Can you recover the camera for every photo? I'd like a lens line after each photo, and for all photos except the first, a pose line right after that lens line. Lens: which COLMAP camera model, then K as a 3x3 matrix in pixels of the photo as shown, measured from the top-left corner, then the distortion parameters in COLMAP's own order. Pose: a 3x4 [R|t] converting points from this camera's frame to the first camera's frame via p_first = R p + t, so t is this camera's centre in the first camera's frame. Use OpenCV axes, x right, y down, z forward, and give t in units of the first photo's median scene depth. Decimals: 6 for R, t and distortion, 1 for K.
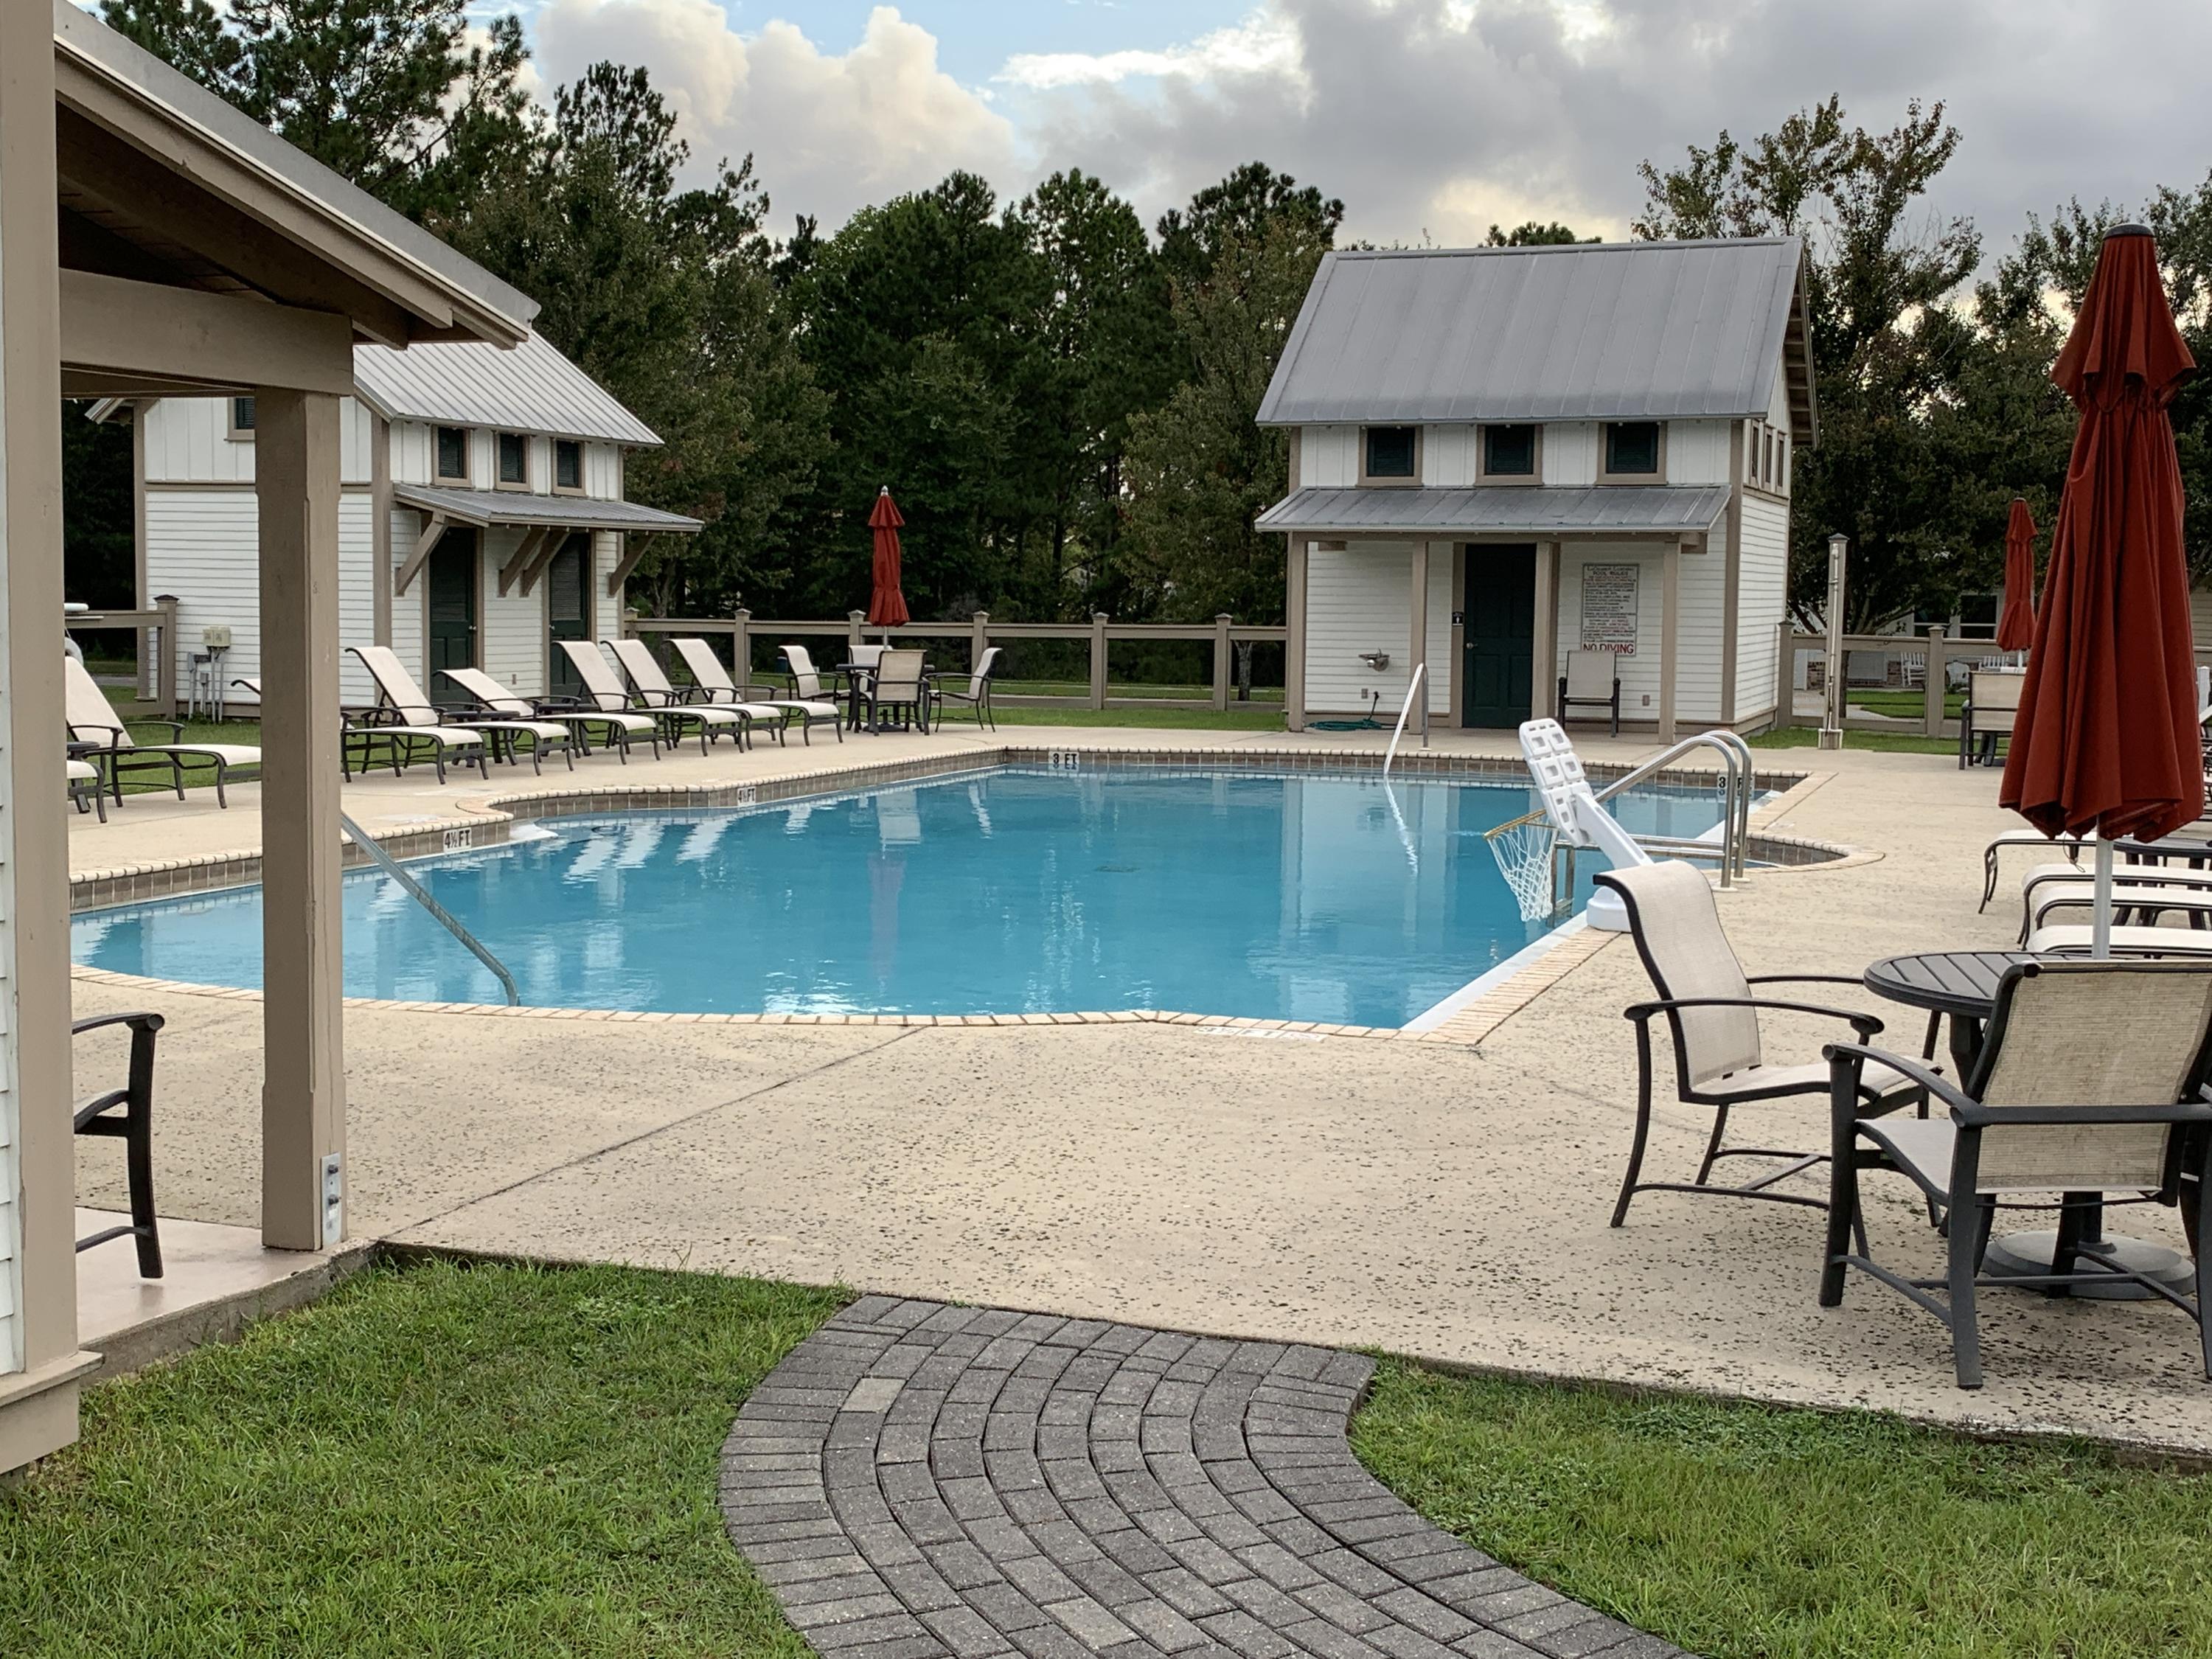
lens RADIAL K [[2663.5, 0, 1106.0], [0, 2663.5, 829.5], [0, 0, 1]] dist [0.091778, -0.341964]
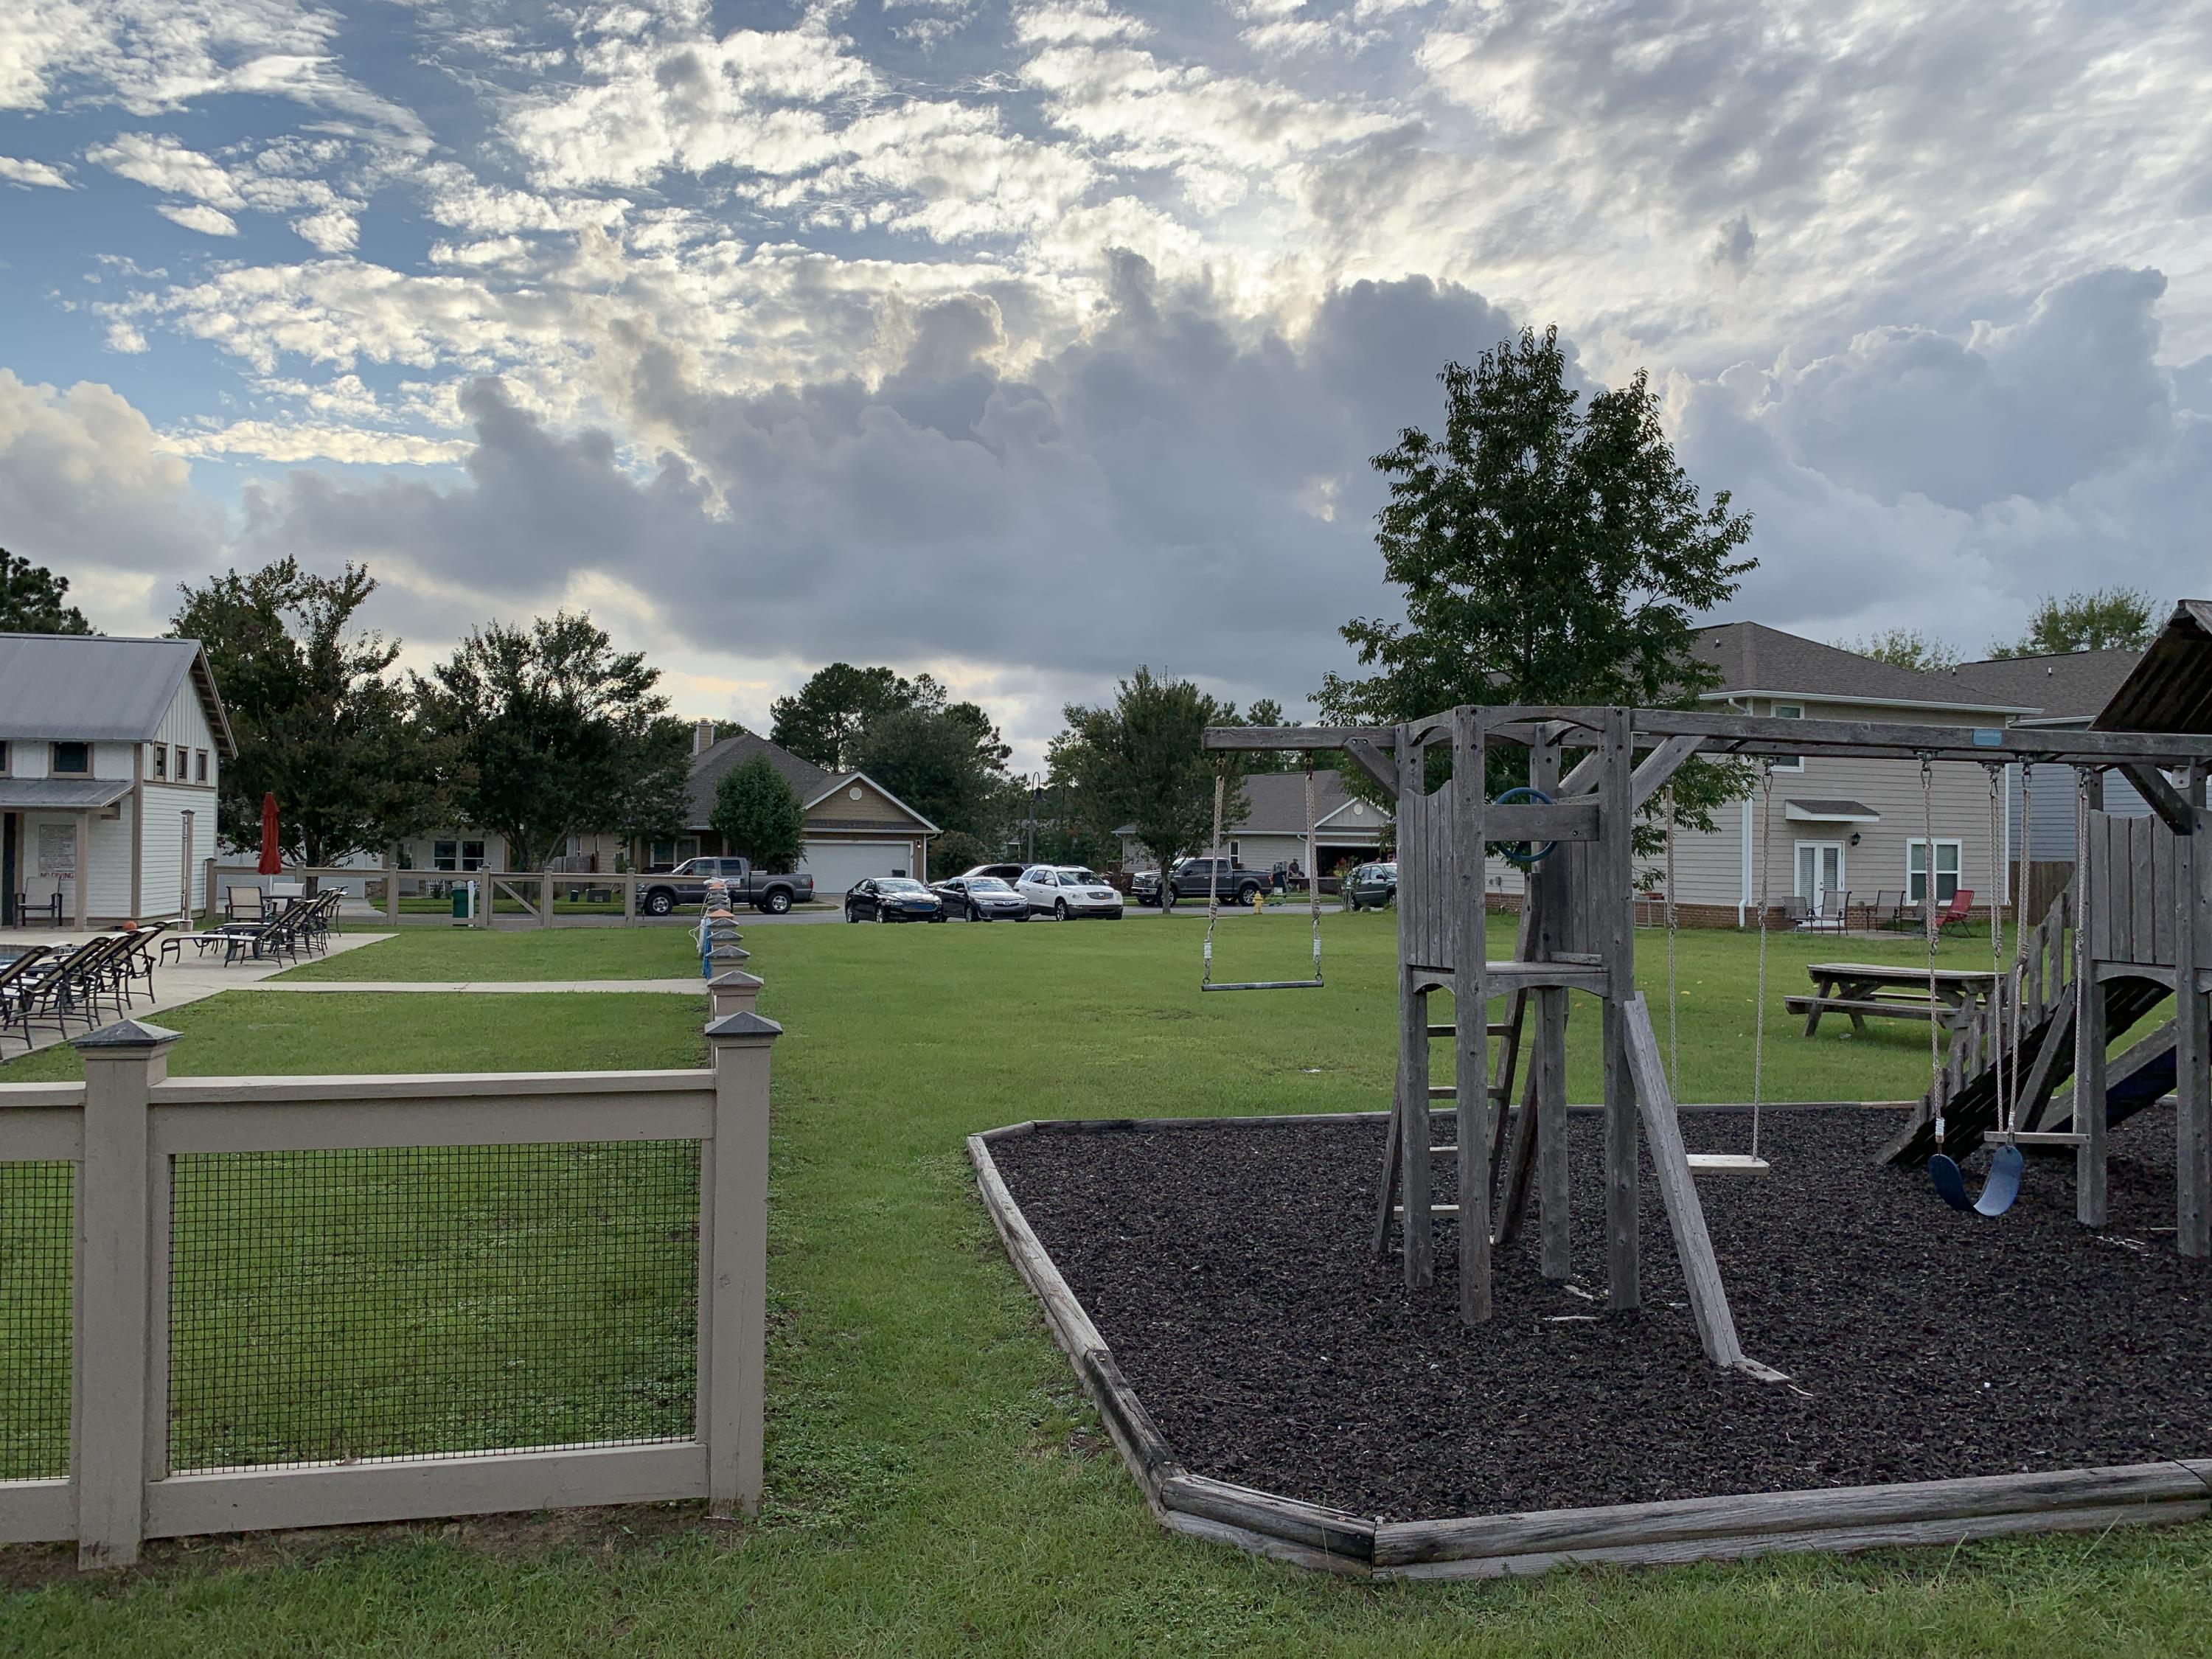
lens RADIAL K [[1657.5, 0, 1128.5], [0, 1657.5, 839.3], [0, 0, 1]] dist [0.035815, -0.028758]
pose [[0.837857, -0.002825, 0.545883, 0.167558], [0.049320, 0.996289, -0.070544, 0.016923], [-0.543658, 0.086029, 0.834886, -0.235265]]
